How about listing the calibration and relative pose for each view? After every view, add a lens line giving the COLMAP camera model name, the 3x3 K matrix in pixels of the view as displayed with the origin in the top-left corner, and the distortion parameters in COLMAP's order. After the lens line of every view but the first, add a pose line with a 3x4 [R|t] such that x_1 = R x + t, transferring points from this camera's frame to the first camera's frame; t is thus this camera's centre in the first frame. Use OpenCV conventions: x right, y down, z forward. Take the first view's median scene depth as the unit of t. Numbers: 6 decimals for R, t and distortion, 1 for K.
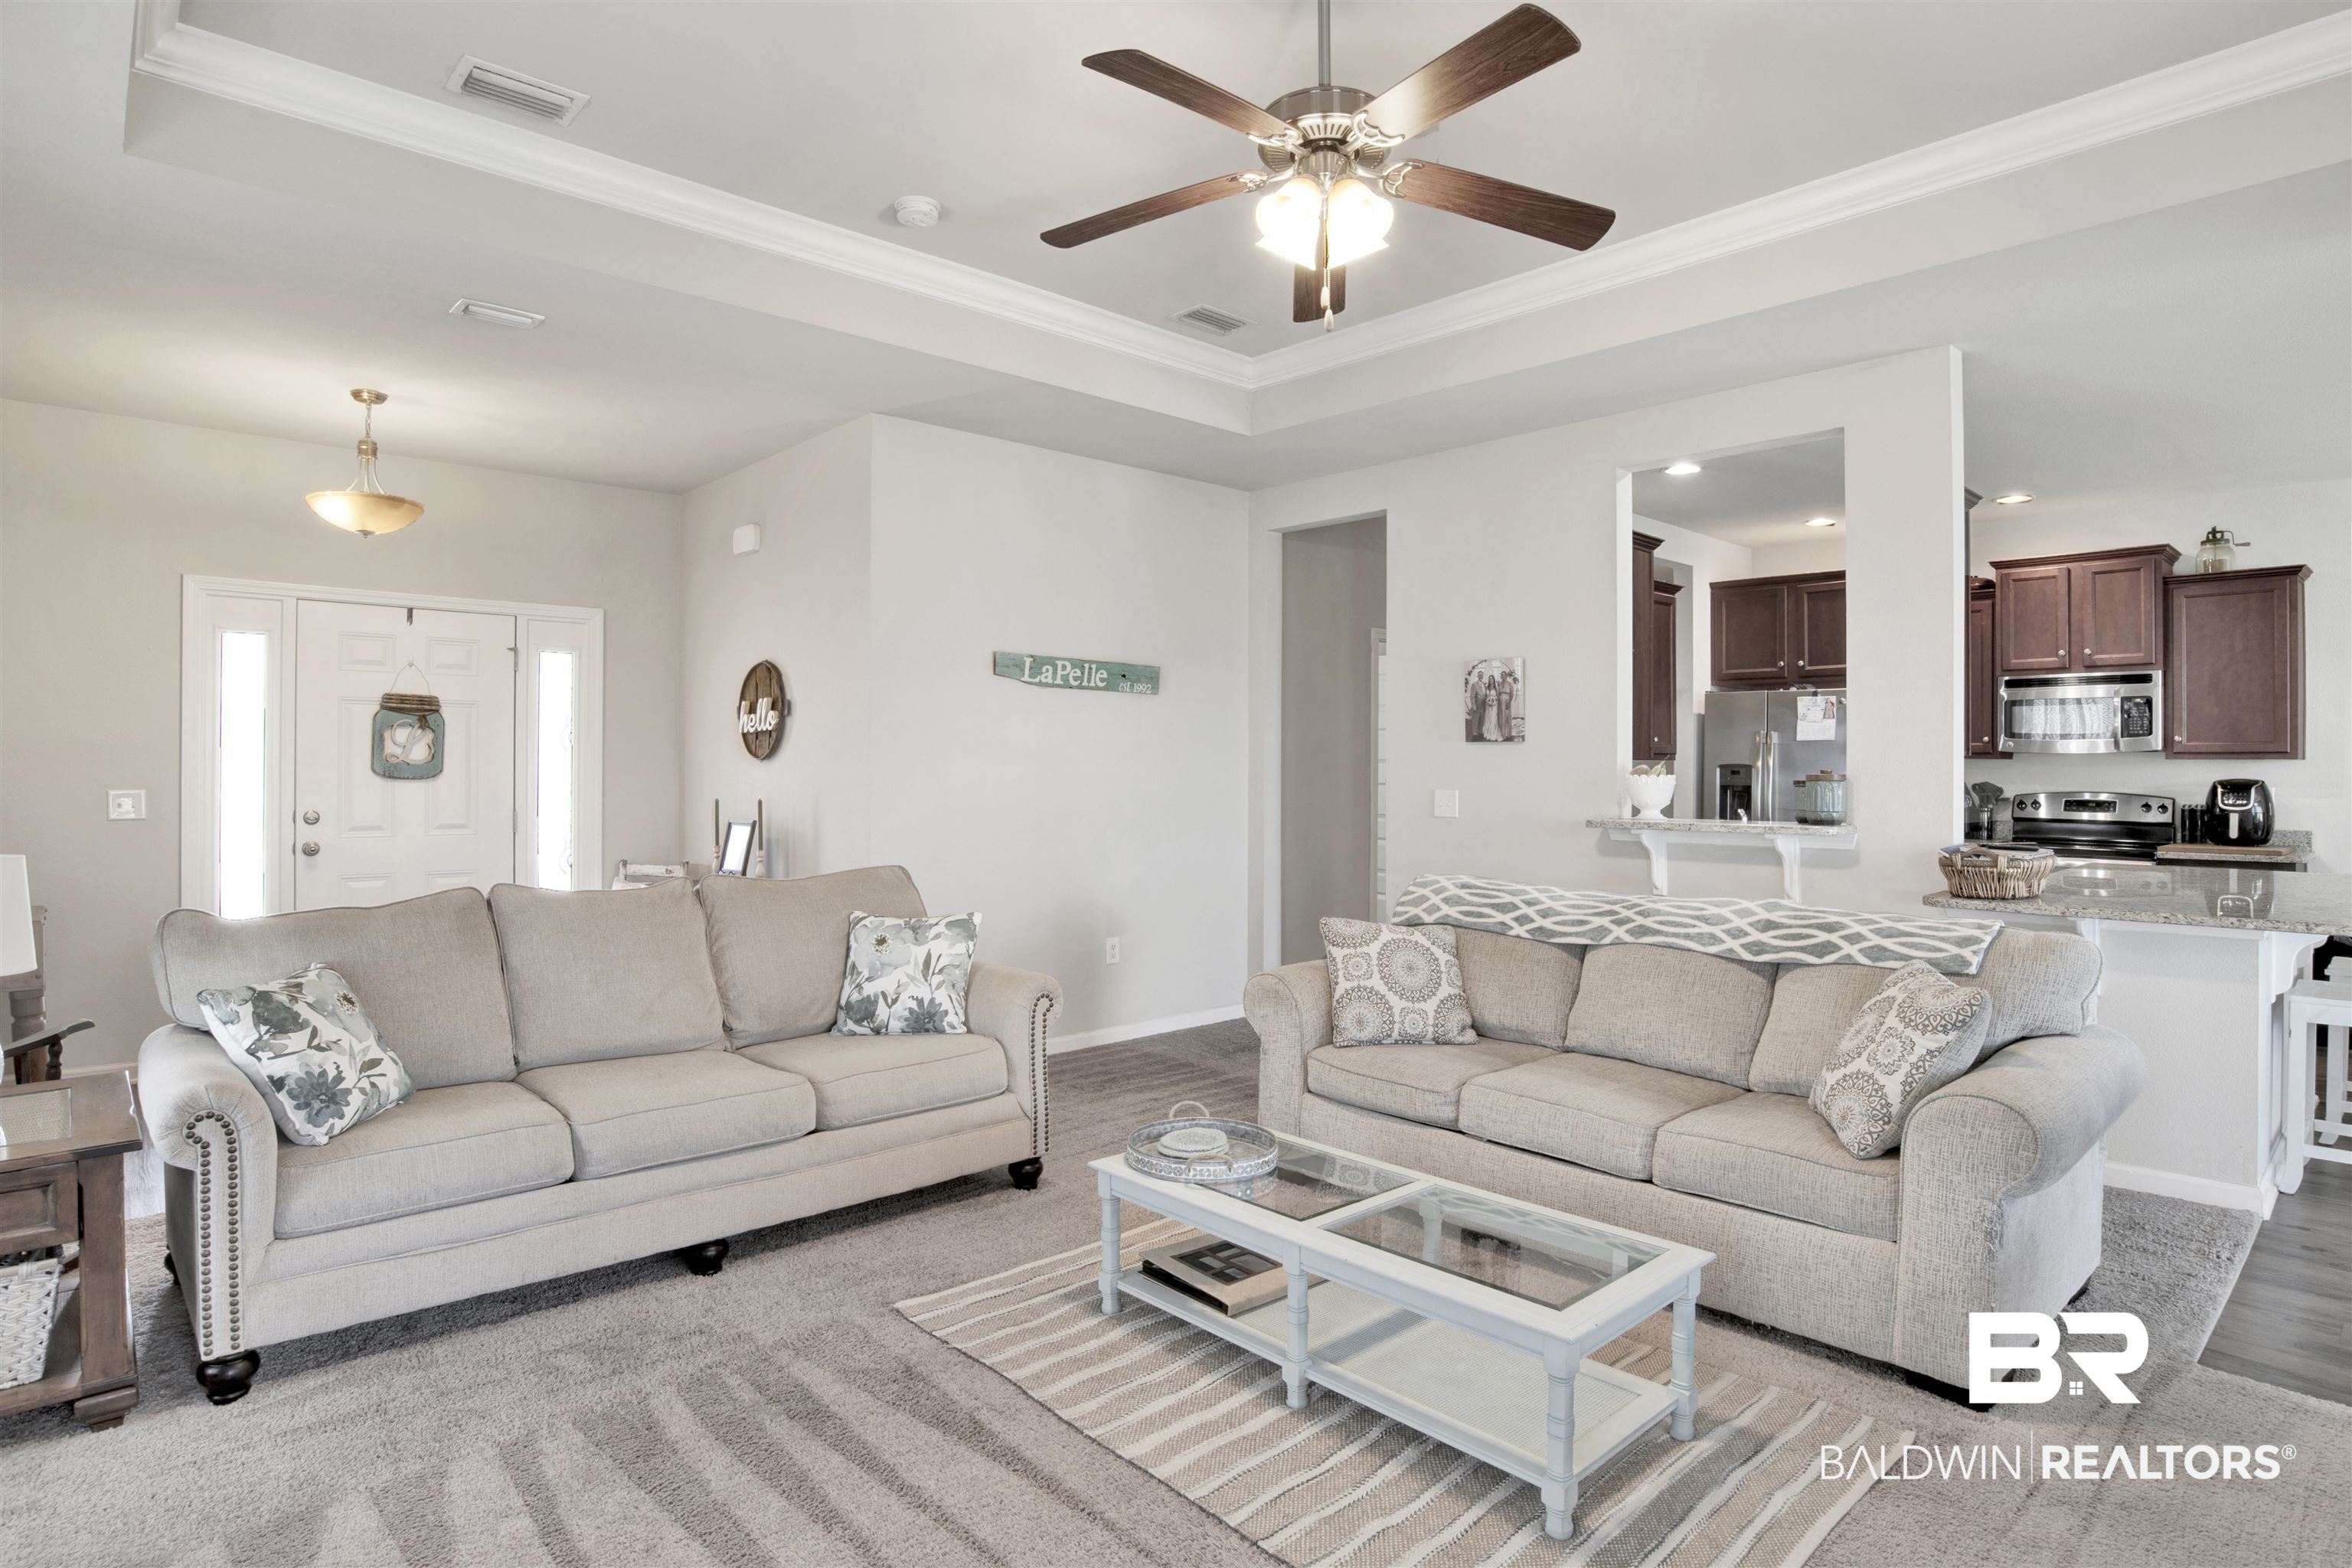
lens RADIAL K [[1257.3, 0, 1208.9], [0, 1257.3, 767.3], [0, 0, 1]] dist [-0.063053, 0.019759]
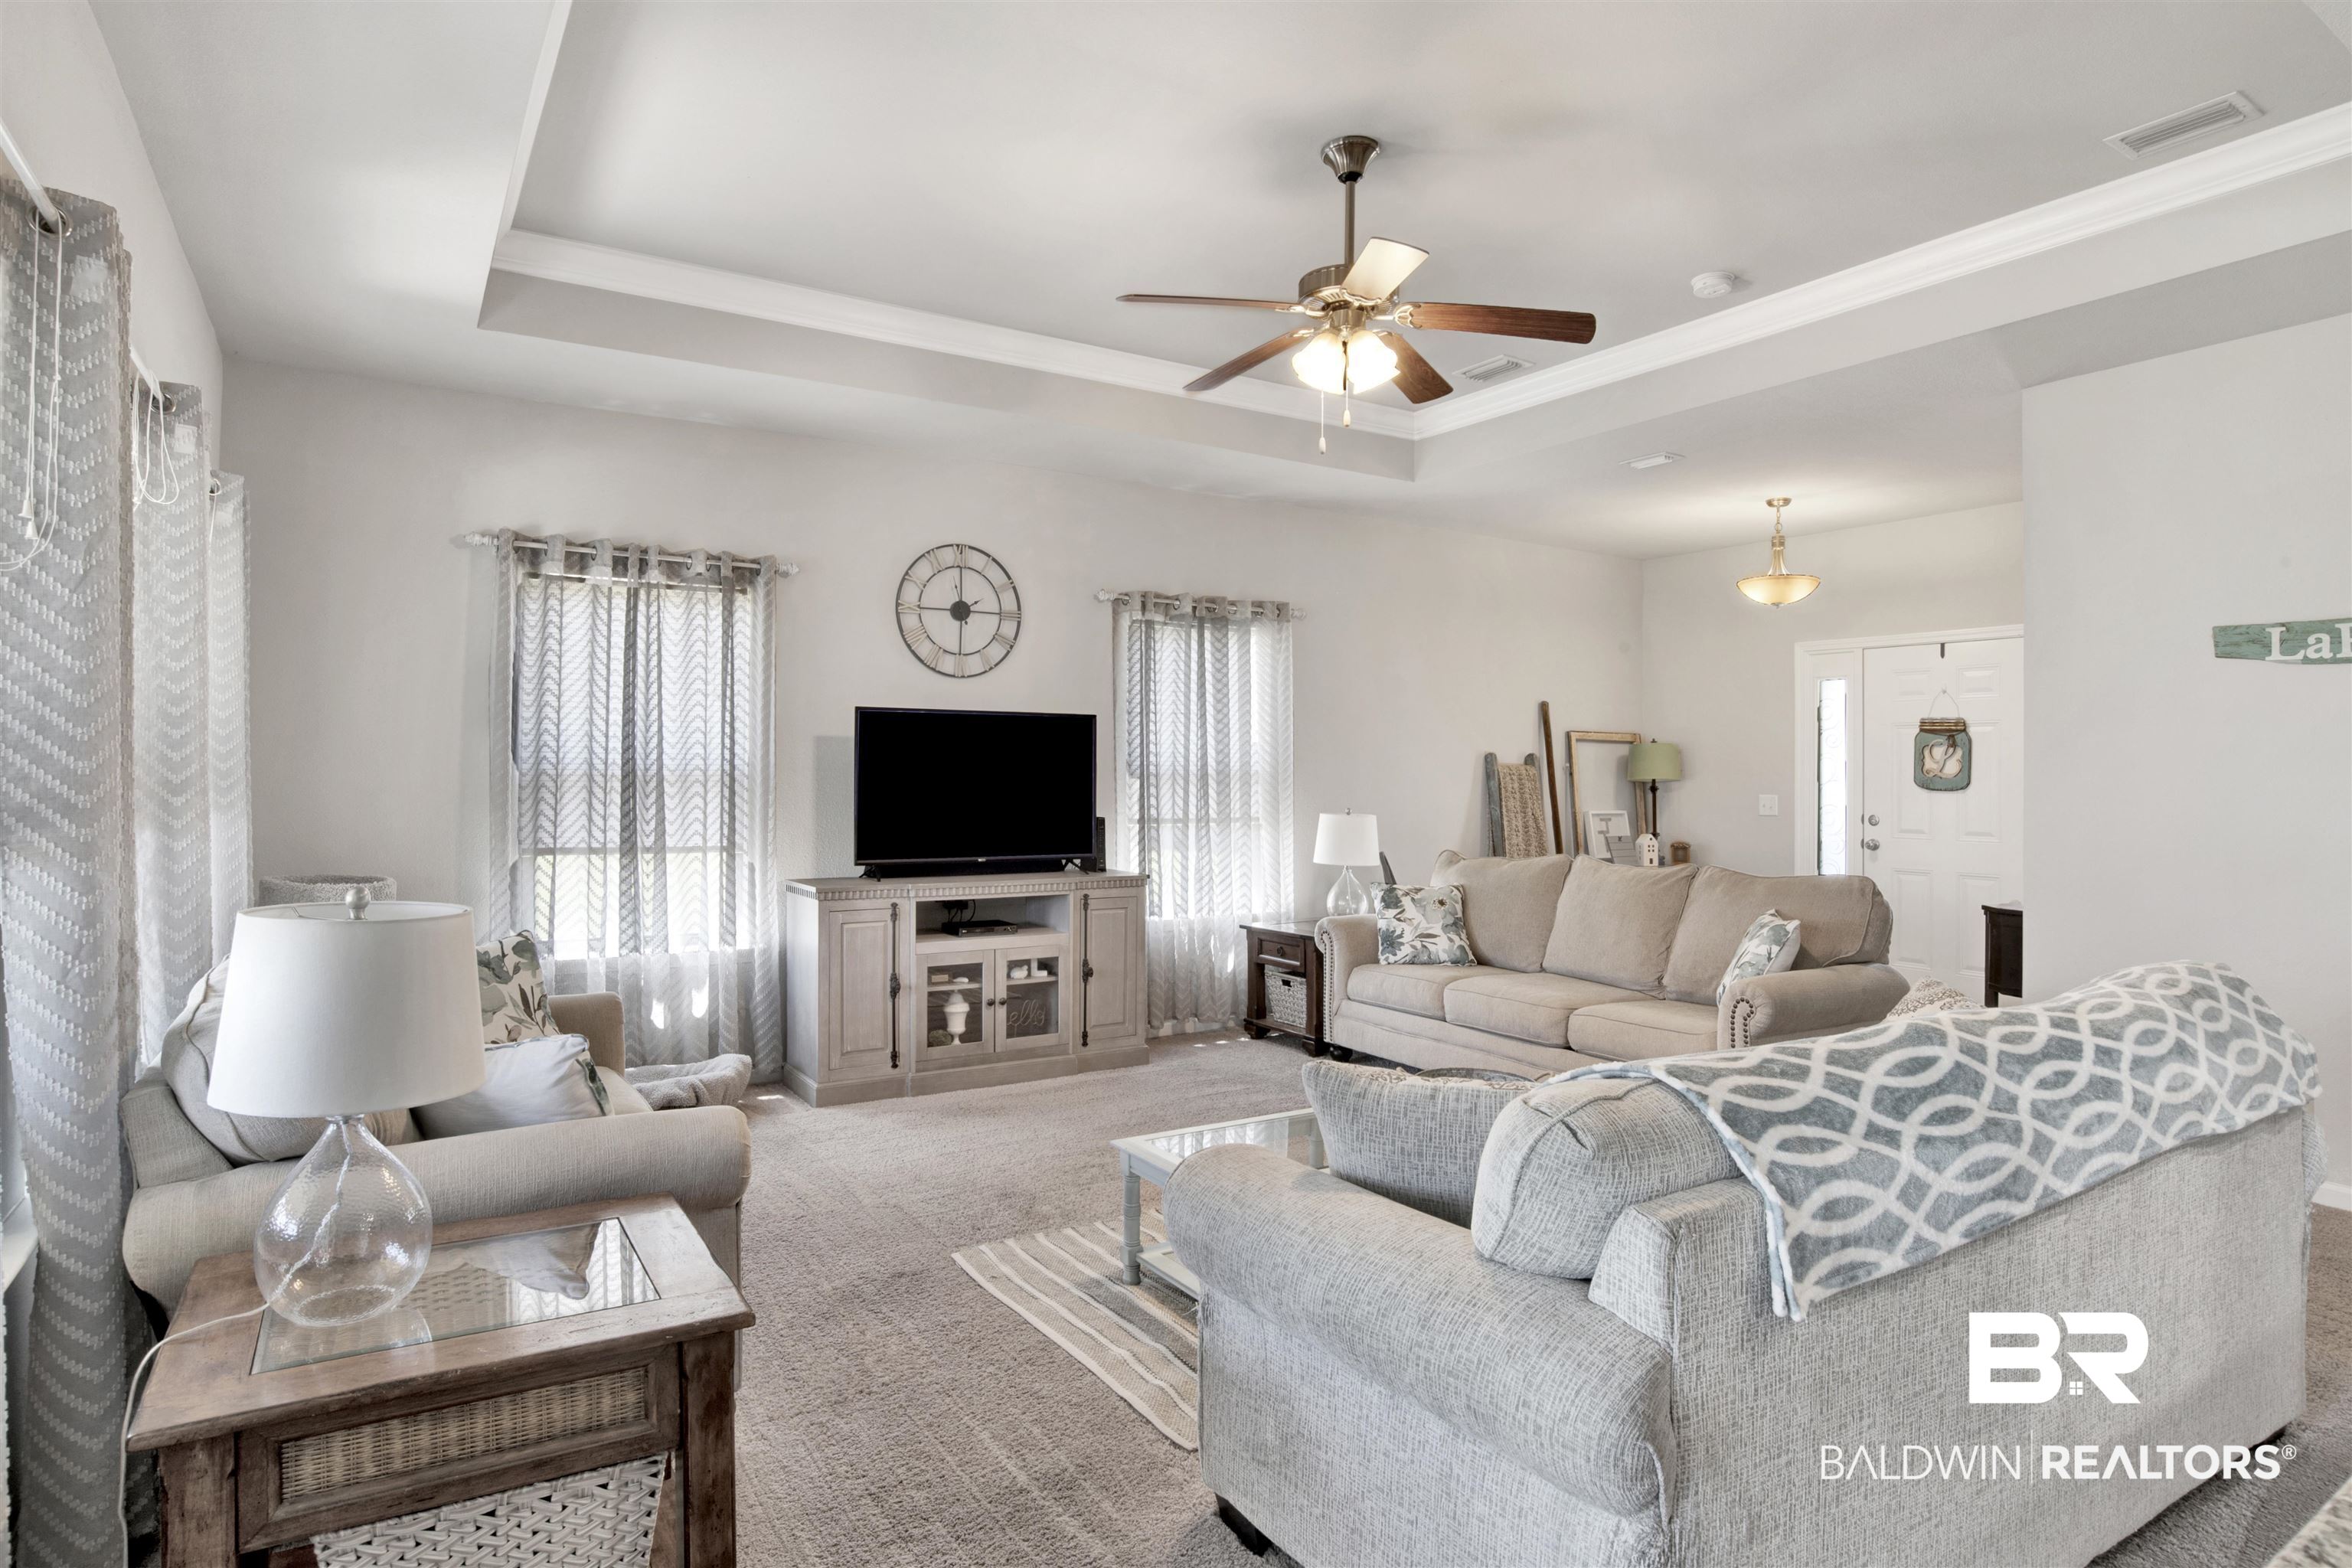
lens RADIAL K [[1257.3, 0, 1145.1], [0, 1257.3, 770.9], [0, 0, 1]] dist [-0.063053, 0.019759]
pose [[-0.203658, -0.007537, -0.979013, 0.646868], [-0.007397, 0.999954, -0.006159, 0.003737], [0.979014, 0.005988, -0.203704, 0.493281]]
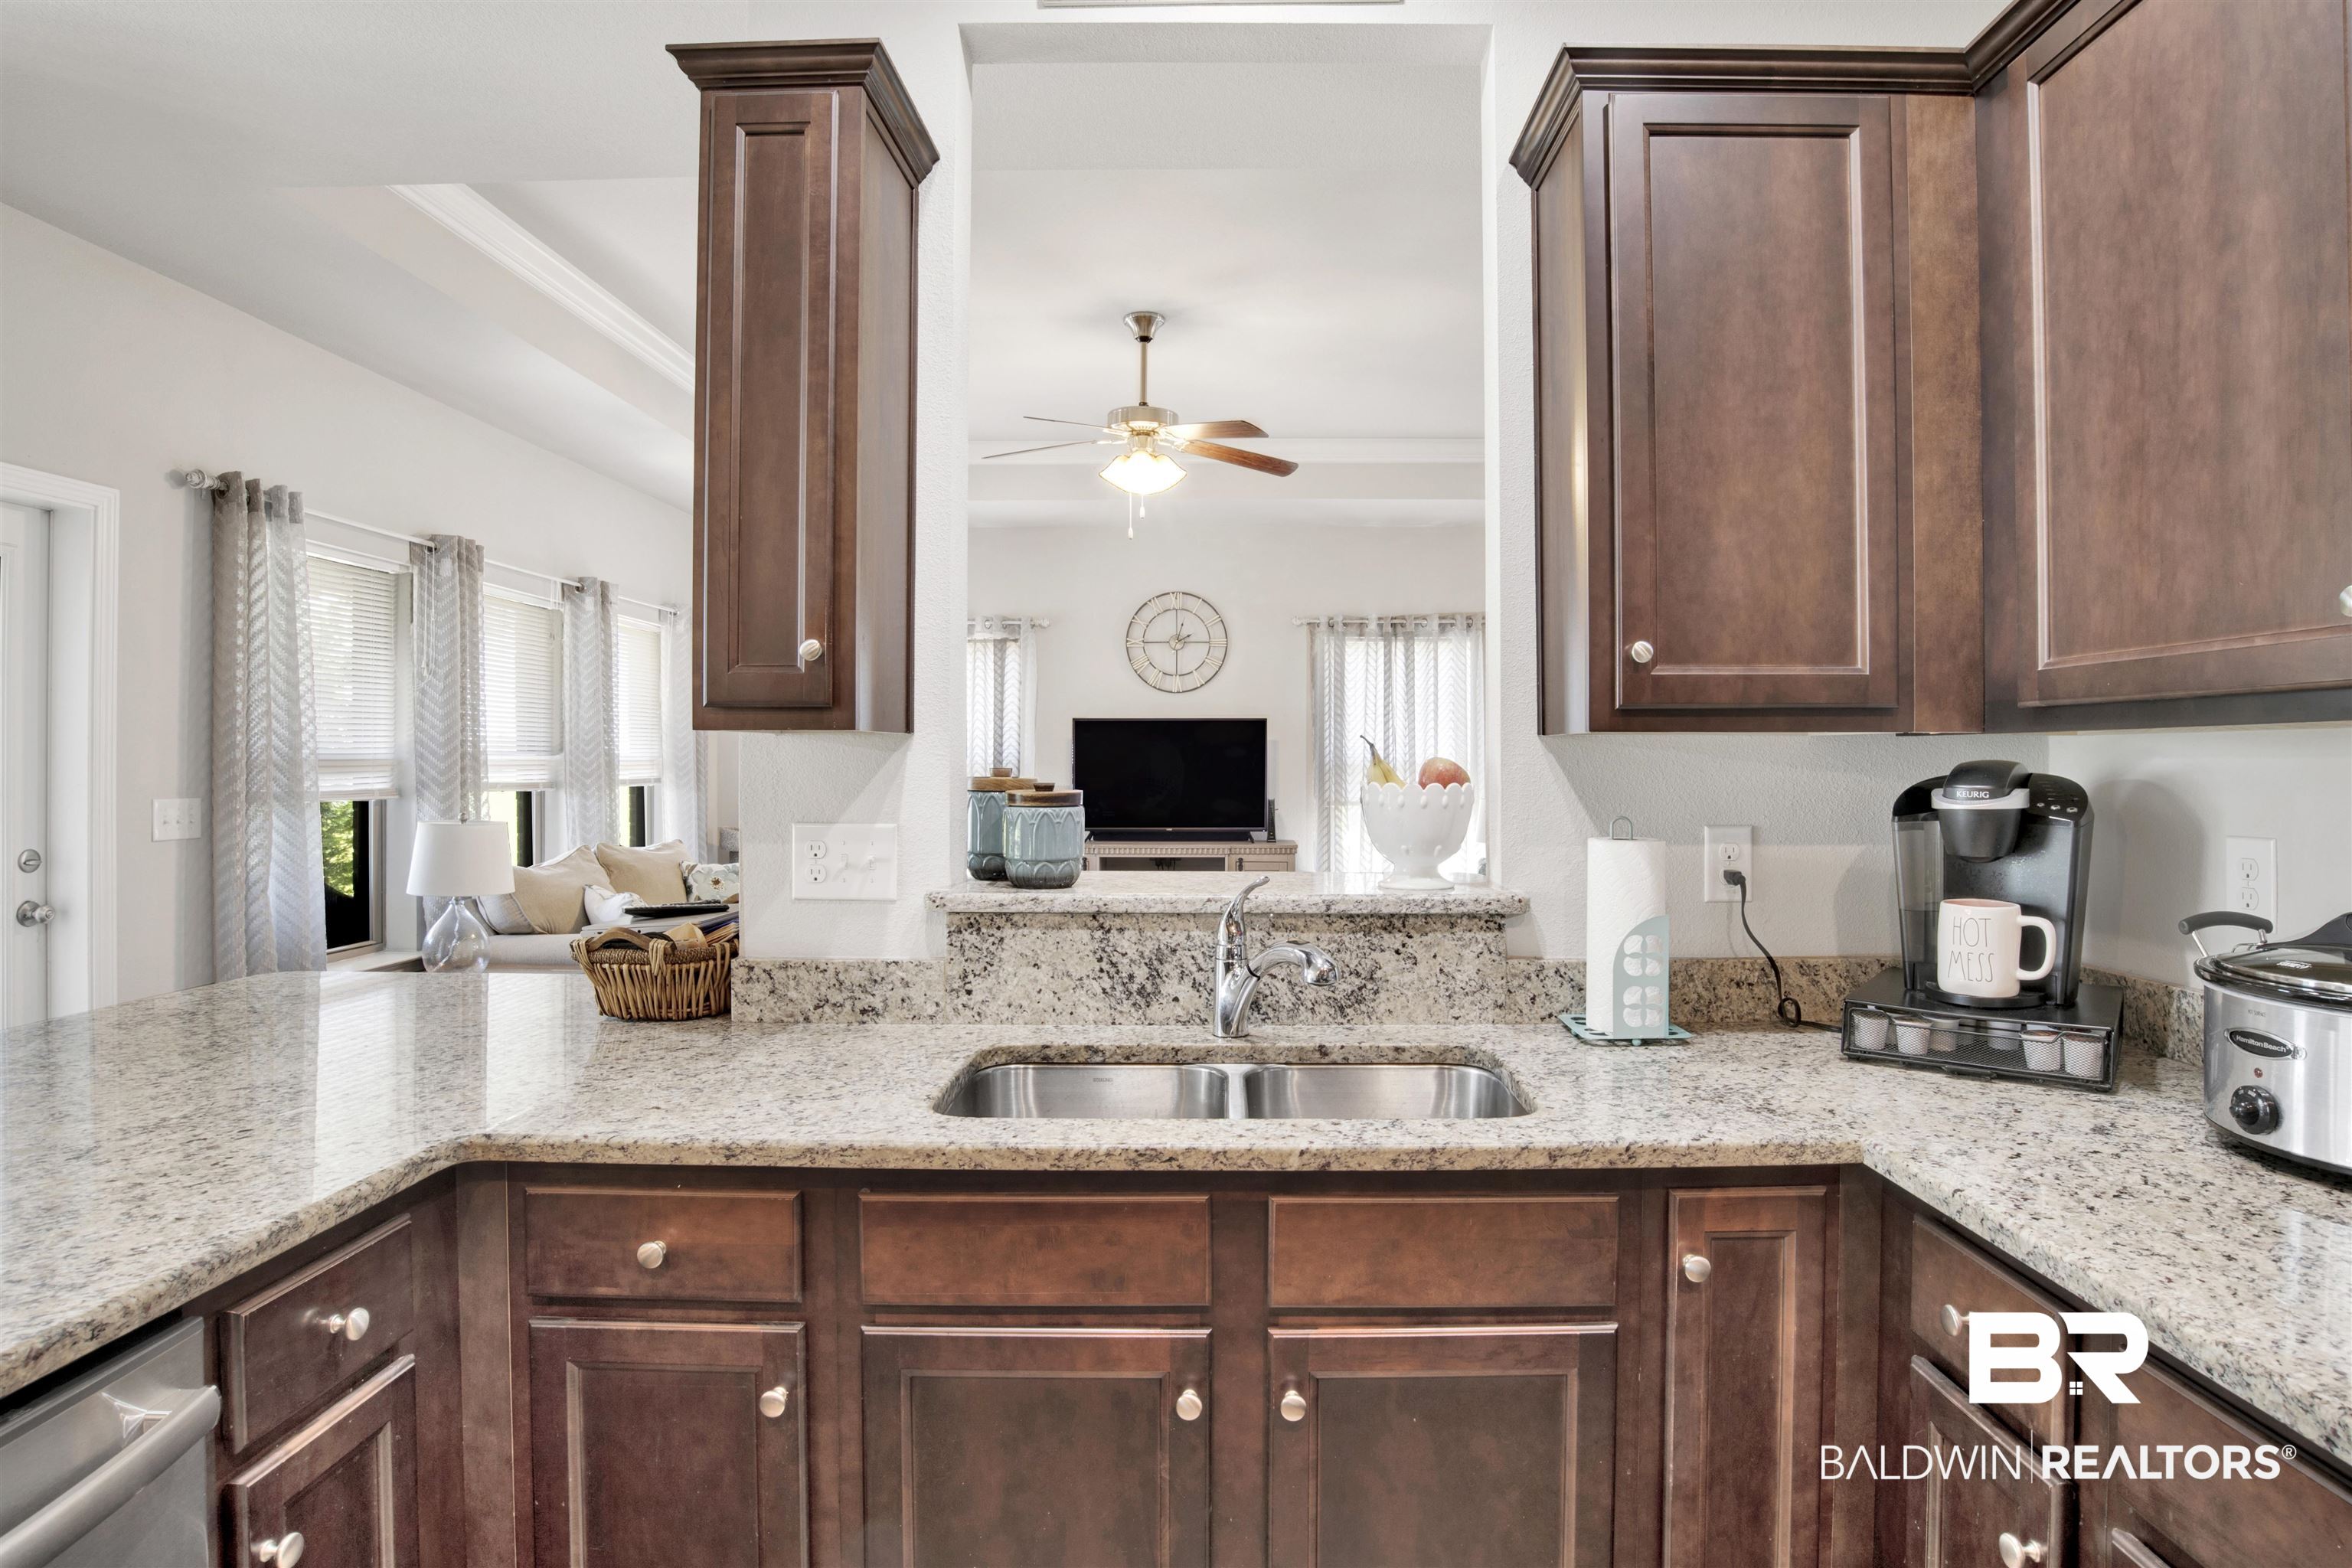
lens RADIAL K [[1257.3, 0, 1249.9], [0, 1257.3, 770.3], [0, 0, 1]] dist [-0.063053, 0.019759]
pose [[-0.689406, 0.001106, -0.724375, 0.607114], [-0.002423, 0.999990, 0.003832, 0.001313], [0.724371, 0.004397, -0.689396, 1.115084]]
